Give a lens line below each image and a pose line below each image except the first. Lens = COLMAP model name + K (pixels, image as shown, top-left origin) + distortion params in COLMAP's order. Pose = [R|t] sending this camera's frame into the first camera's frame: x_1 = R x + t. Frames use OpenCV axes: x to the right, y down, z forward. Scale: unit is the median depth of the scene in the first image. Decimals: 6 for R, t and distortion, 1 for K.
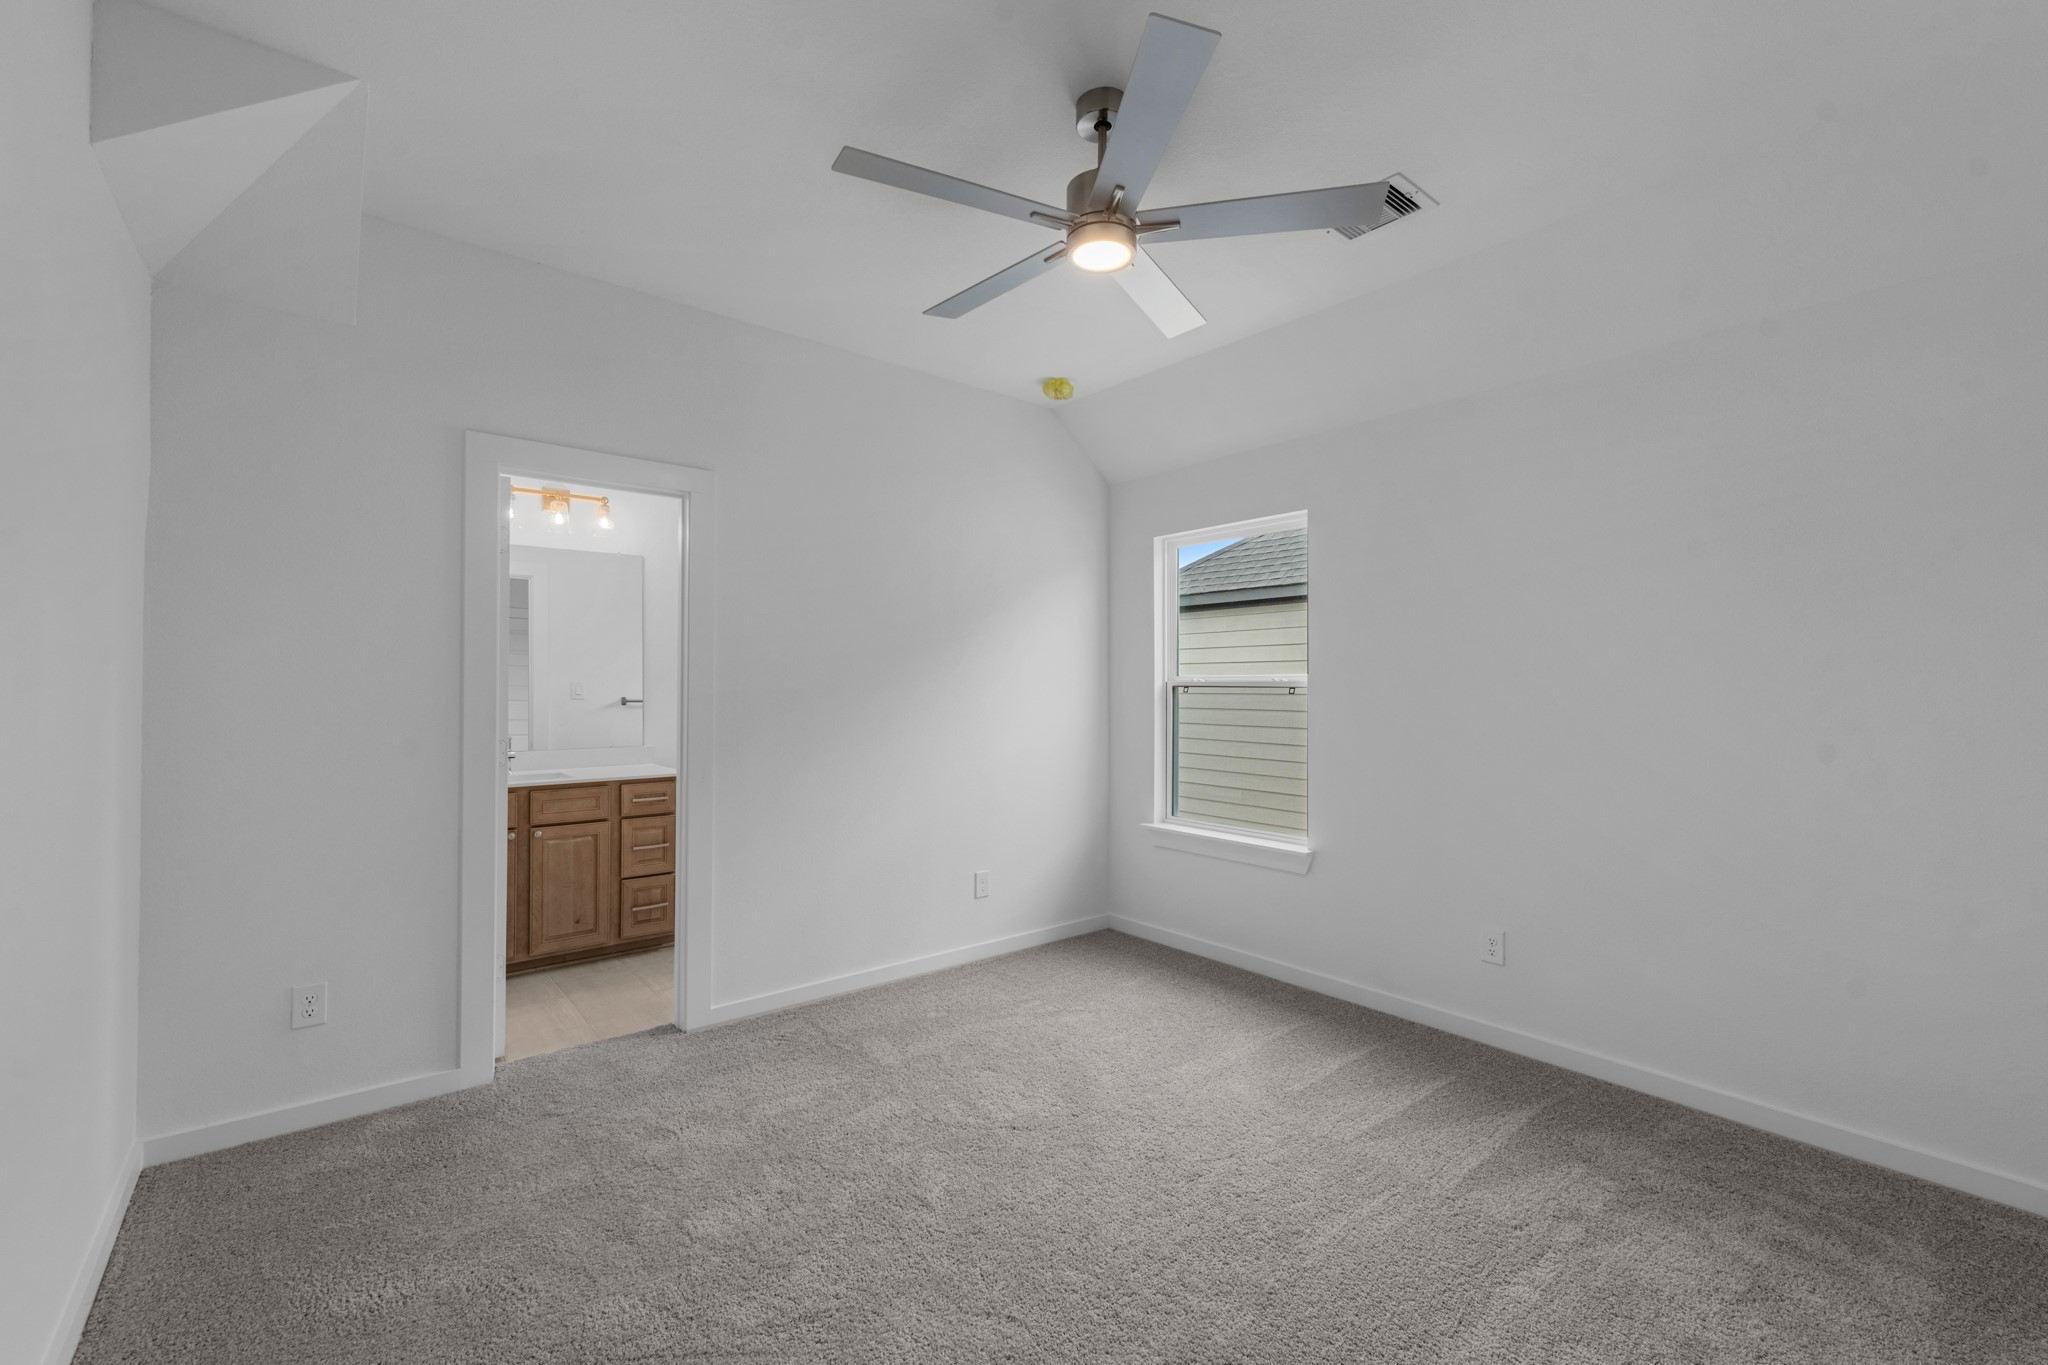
lens RADIAL K [[816.0, 0, 1020.4], [0, 816.0, 678.6], [0, 0, 1]] dist [0.011157, -0.000142]
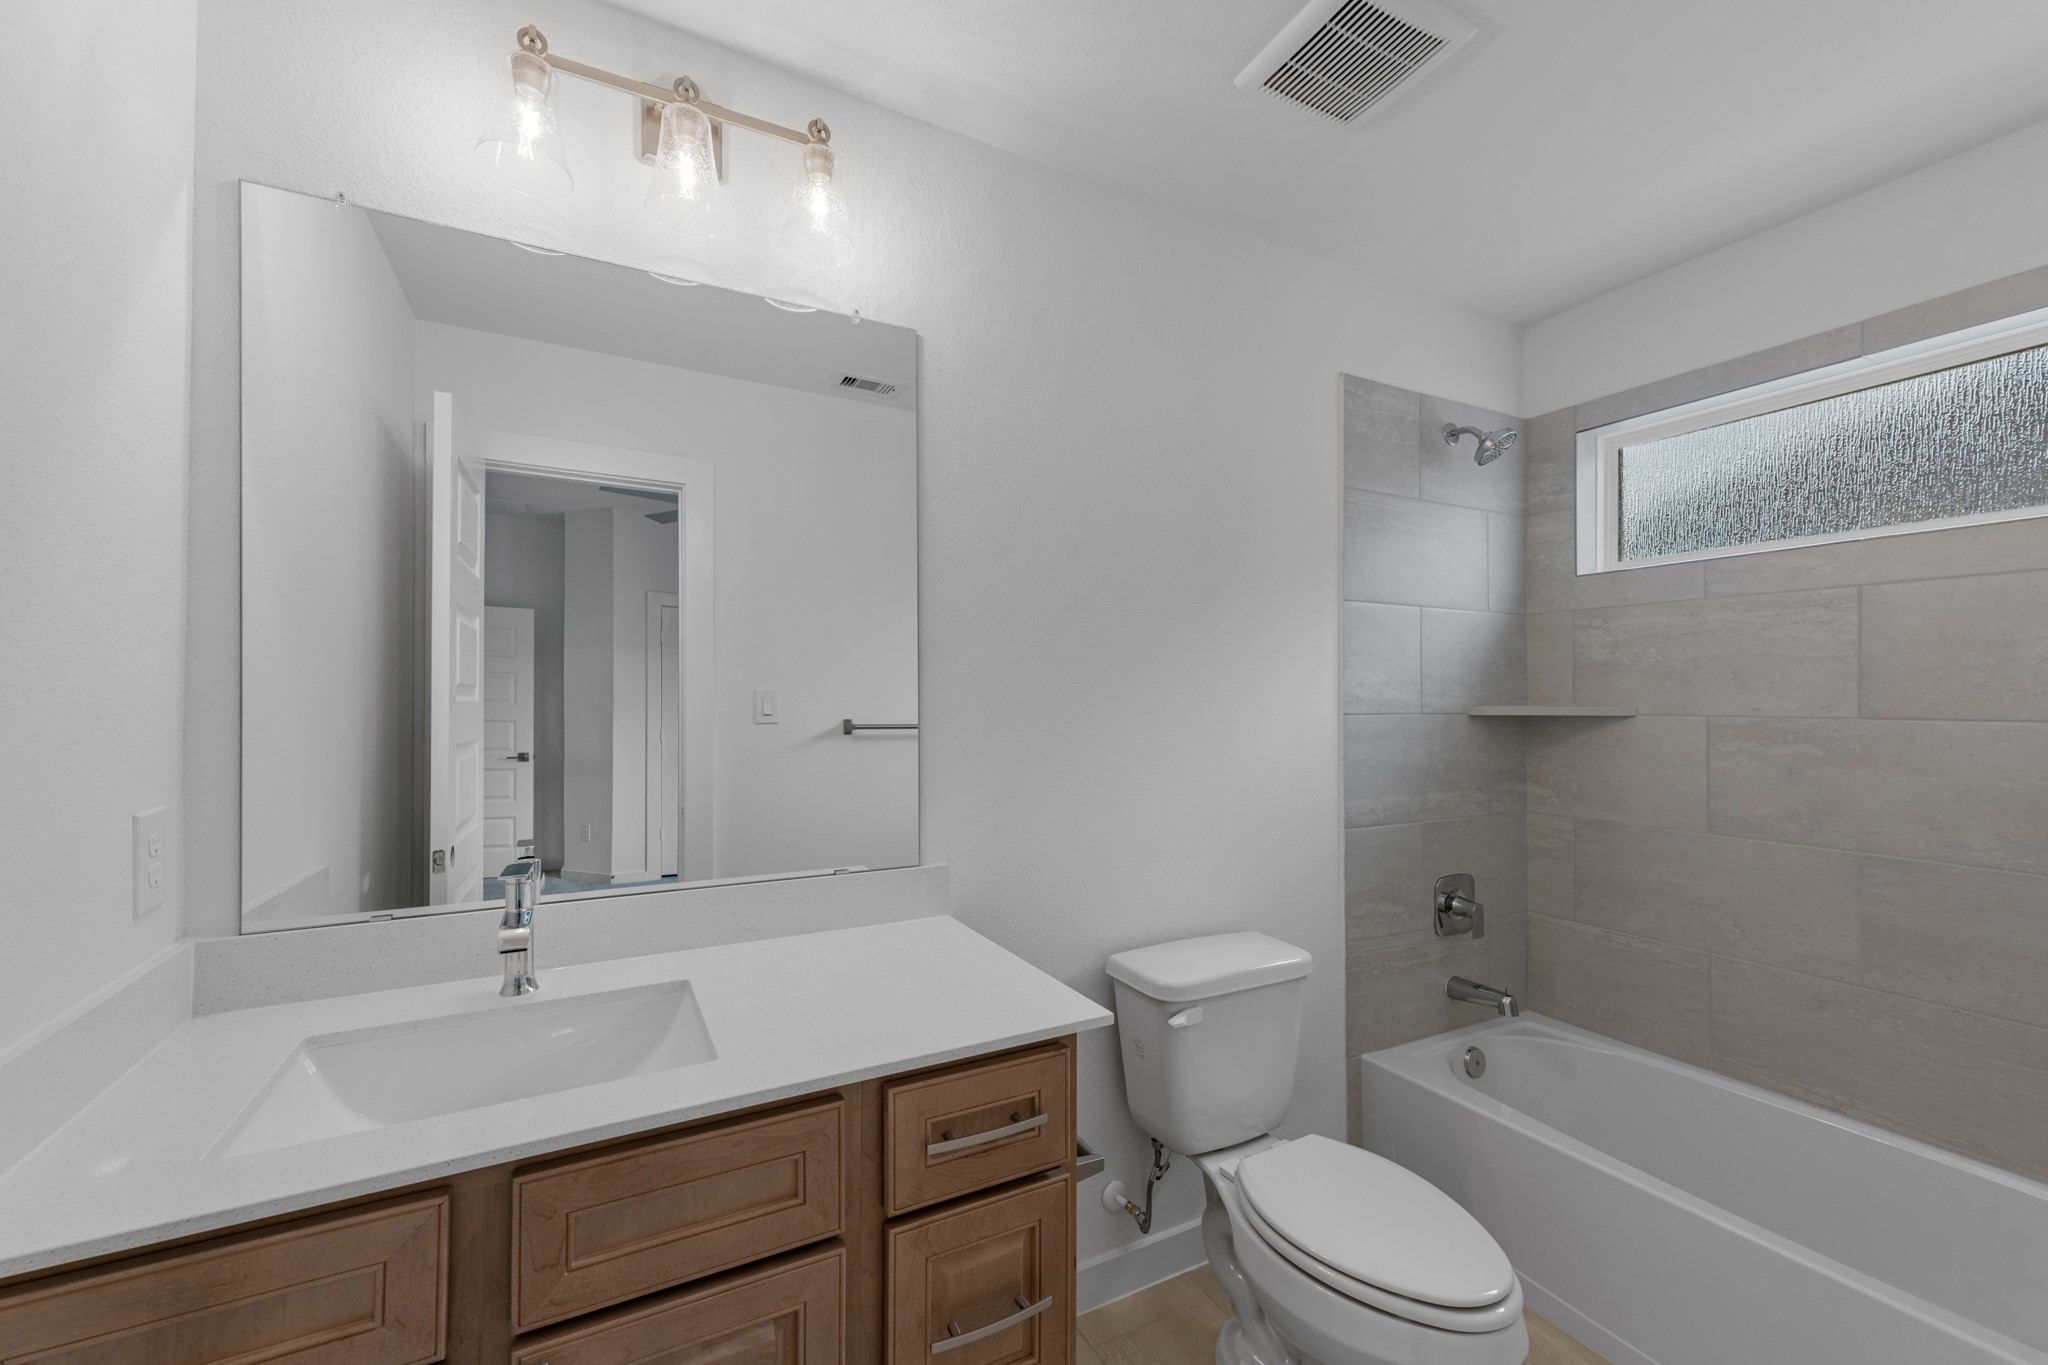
lens RADIAL K [[816.0, 0, 1039.0], [0, 816.0, 694.6], [0, 0, 1]] dist [0.011157, -0.000142]
pose [[0.981012, -0.000888, -0.193943, -0.392324], [0.000809, 1.000000, -0.000486, 0.010330], [0.193944, 0.000320, 0.981013, 0.761641]]
